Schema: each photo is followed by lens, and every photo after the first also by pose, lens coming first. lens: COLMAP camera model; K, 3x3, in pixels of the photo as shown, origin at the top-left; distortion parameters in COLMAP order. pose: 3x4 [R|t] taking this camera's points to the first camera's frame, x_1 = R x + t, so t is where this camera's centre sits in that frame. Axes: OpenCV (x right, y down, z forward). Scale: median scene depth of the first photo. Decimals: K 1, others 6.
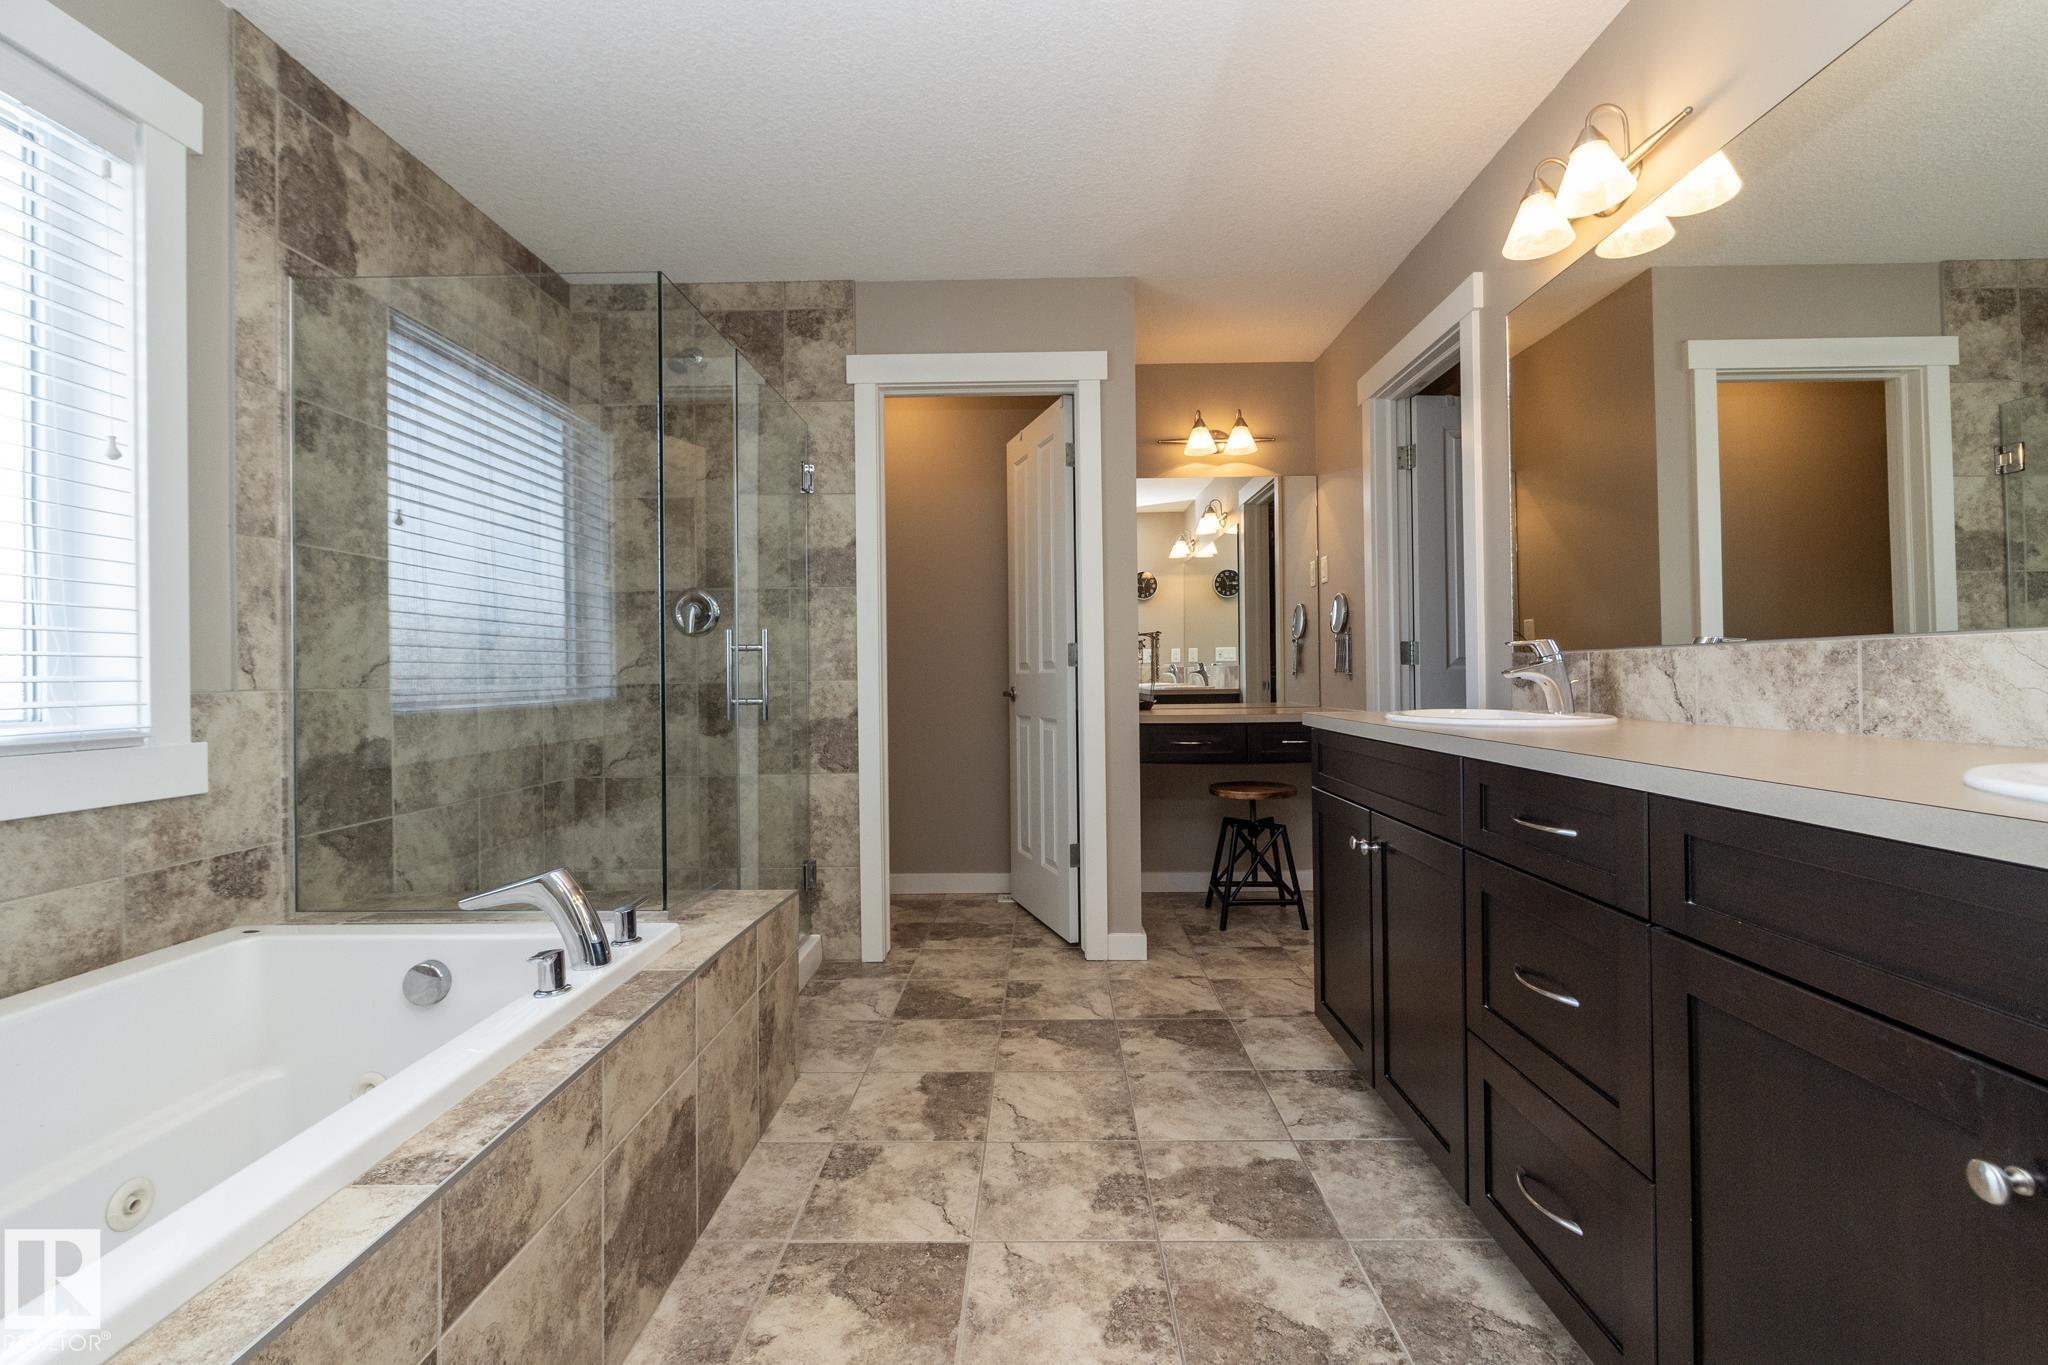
lens RADIAL K [[867.9, 0, 1019.2], [0, 867.9, 670.9], [0, 0, 1]] dist [-0.001389, -0.000776]
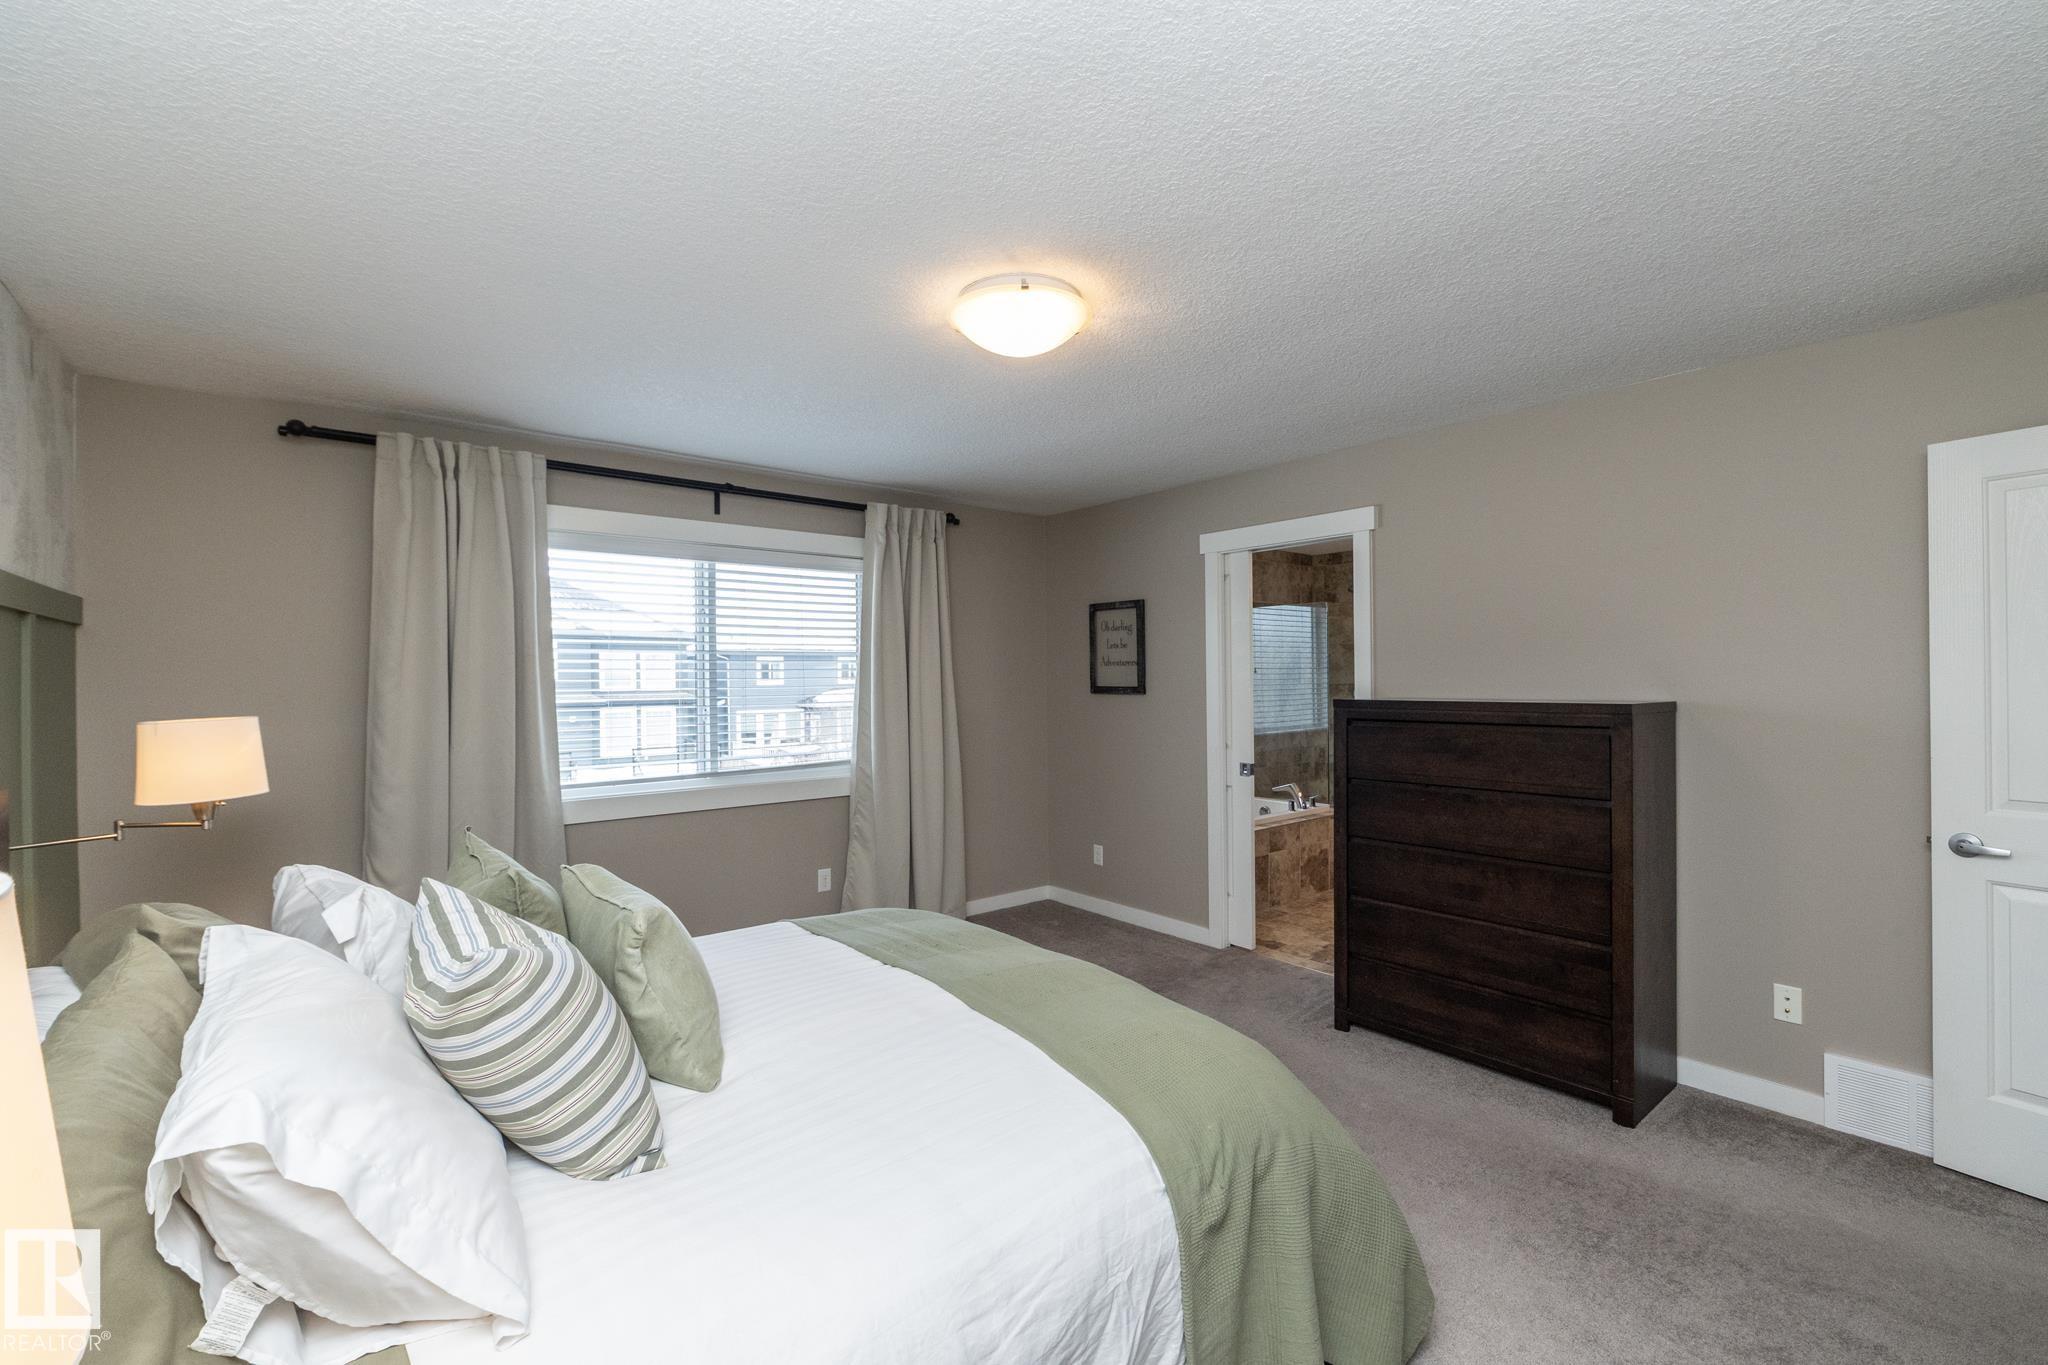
lens RADIAL K [[867.9, 0, 1028.6], [0, 867.9, 669.8], [0, 0, 1]] dist [-0.001389, -0.000776]
pose [[0.655448, 0.001347, -0.755239, 1.320411], [0.004894, 0.999970, 0.006030, -0.251348], [0.755225, -0.007649, 0.655422, -1.980140]]
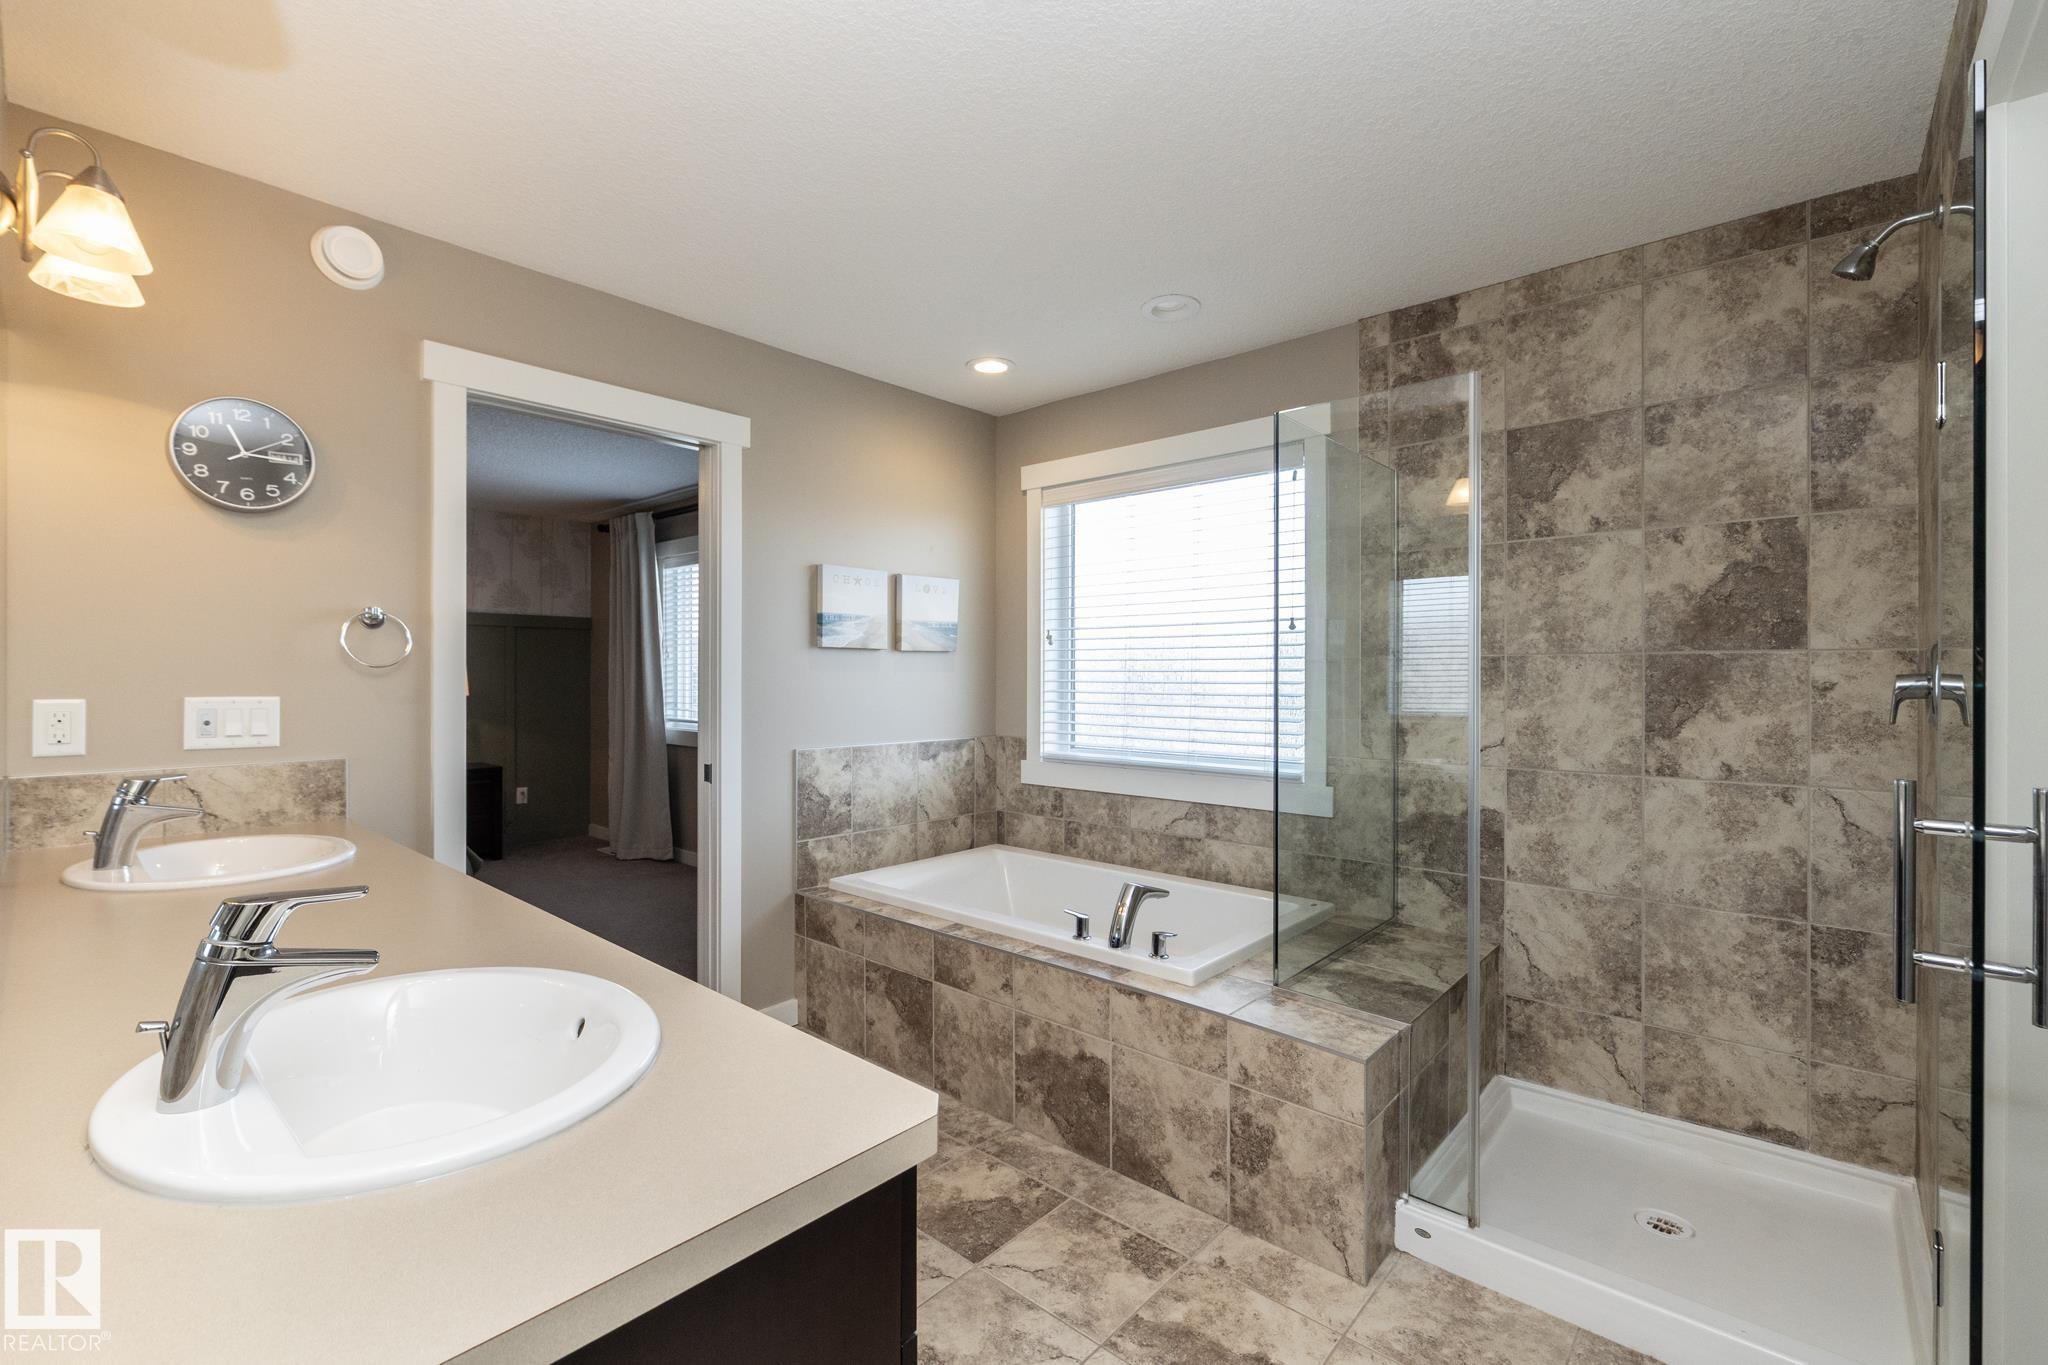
lens RADIAL K [[867.9, 0, 1018.4], [0, 867.9, 682.2], [0, 0, 1]] dist [-0.001389, -0.000776]
pose [[-0.639083, 0.014168, -0.769008, 0.688522], [0.007213, 0.999897, 0.012428, -0.136990], [0.769104, 0.002396, -0.639119, 1.523502]]
